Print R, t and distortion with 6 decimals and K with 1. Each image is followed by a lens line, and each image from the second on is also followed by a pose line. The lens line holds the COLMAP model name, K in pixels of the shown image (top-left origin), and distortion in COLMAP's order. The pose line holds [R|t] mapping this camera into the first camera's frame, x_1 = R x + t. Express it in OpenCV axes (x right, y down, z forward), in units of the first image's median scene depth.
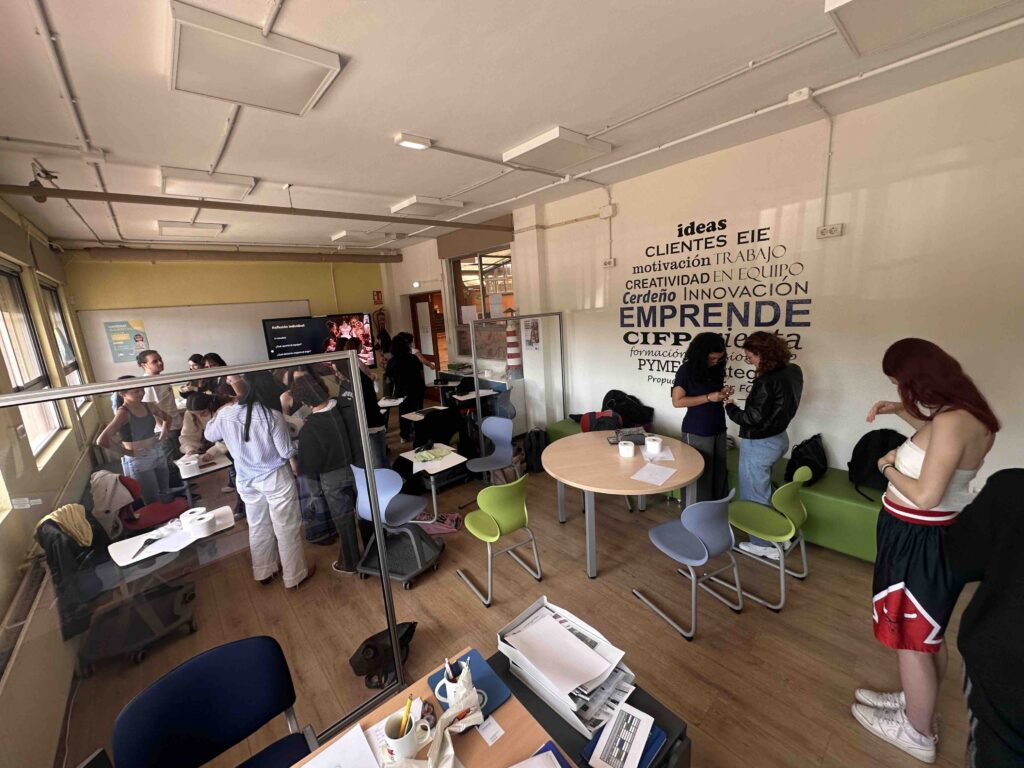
lens RADIAL K [[403.9, 0, 512.0], [0, 403.9, 384.0], [0, 0, 1]] dist [-0.023760, 0.000050]
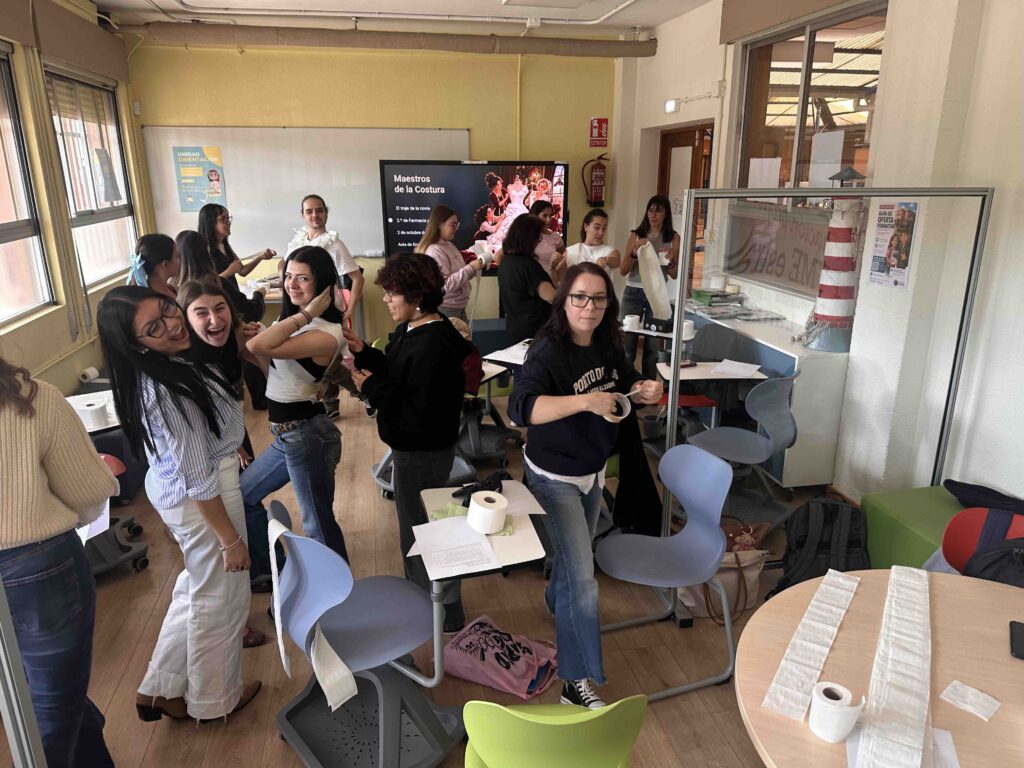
lens RADIAL K [[733.1, 0, 512.0], [0, 733.1, 384.0], [0, 0, 1]] dist [0.033431, -0.053057]
pose [[0.859487, 0.203703, -0.468814, 0.086684], [-0.155322, 0.977874, 0.140136, -0.033573], [0.486987, -0.047628, 0.872110, 0.211620]]
